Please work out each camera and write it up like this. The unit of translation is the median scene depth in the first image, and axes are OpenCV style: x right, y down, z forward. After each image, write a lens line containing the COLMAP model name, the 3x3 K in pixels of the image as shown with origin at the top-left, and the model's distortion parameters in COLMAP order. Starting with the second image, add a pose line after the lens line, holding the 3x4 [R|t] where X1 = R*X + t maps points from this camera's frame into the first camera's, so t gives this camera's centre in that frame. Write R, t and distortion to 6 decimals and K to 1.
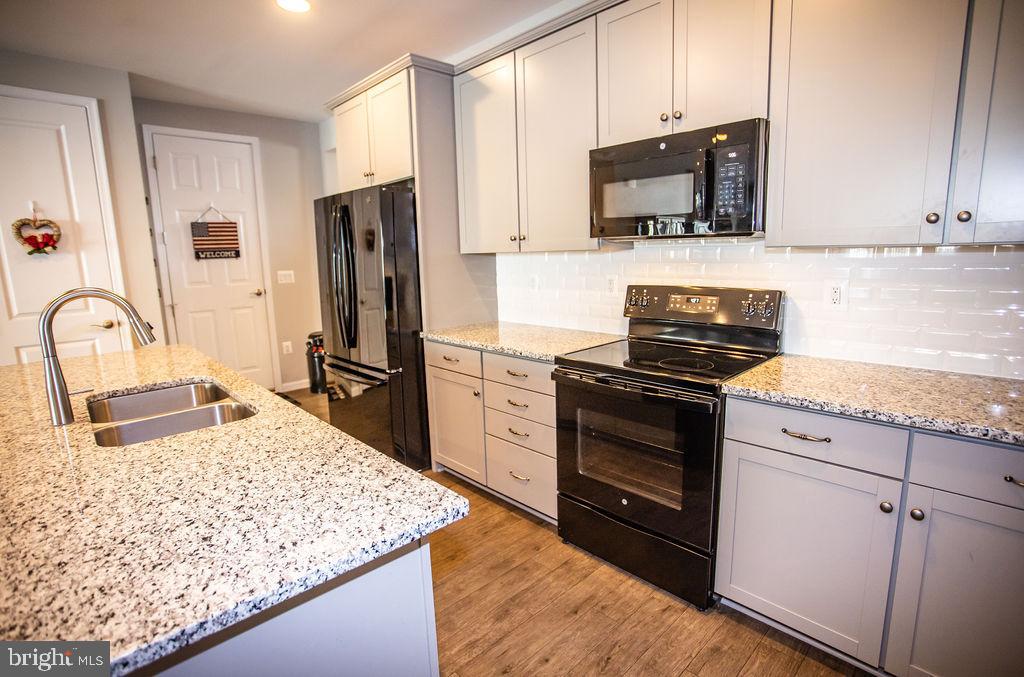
lens RADIAL K [[498.1, 0, 510.7], [0, 498.1, 335.7], [0, 0, 1]] dist [-0.077117, 0.034667]
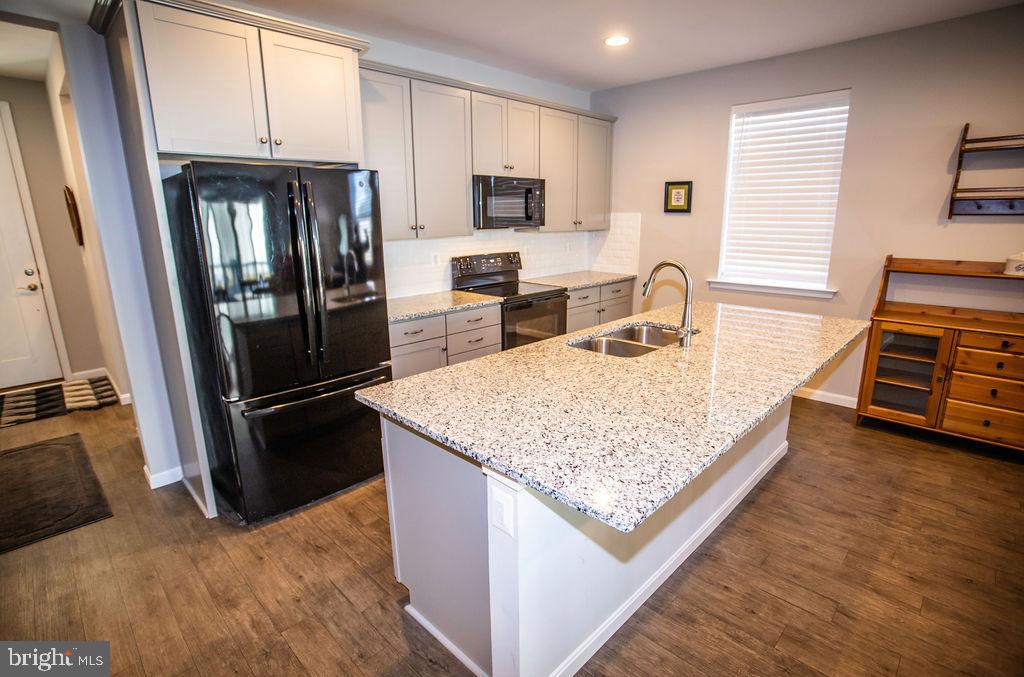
lens RADIAL K [[498.1, 0, 510.7], [0, 498.1, 335.7], [0, 0, 1]] dist [-0.077117, 0.034667]
pose [[-0.022998, -0.209154, 0.977612, -1.448831], [0.176262, 0.961704, 0.209897, -0.171057], [-0.984075, 0.177143, 0.014748, 0.884300]]
